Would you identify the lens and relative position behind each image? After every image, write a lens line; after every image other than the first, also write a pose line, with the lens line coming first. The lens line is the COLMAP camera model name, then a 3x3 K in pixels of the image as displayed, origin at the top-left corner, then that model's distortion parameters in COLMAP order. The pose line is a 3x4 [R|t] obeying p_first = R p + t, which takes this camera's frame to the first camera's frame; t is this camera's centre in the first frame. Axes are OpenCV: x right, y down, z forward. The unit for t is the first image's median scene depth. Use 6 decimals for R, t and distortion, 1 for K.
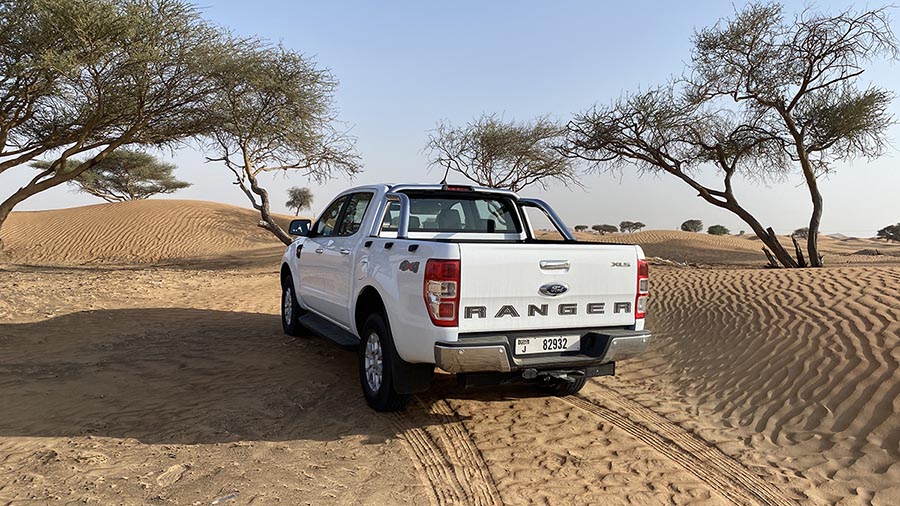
lens RADIAL K [[696.9, 0, 447.9], [0, 696.9, 242.2], [0, 0, 1]] dist [0.113390, -0.278437]
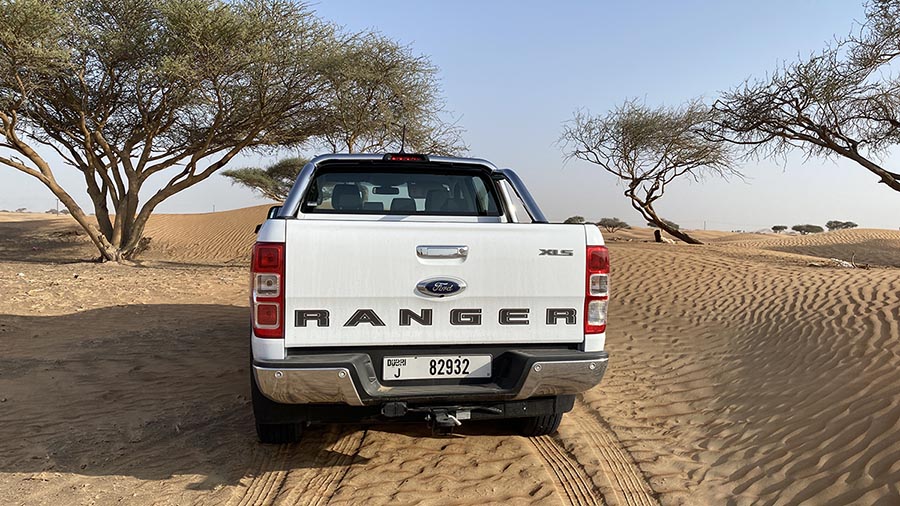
lens RADIAL K [[689.8, 0, 453.3], [0, 689.8, 238.6], [0, 0, 1]] dist [0.035567, -0.049972]
pose [[0.963534, -0.002935, -0.267570, 0.304854], [0.000193, 0.999947, -0.010276, 0.023485], [0.267586, 0.009850, 0.963484, 0.310037]]
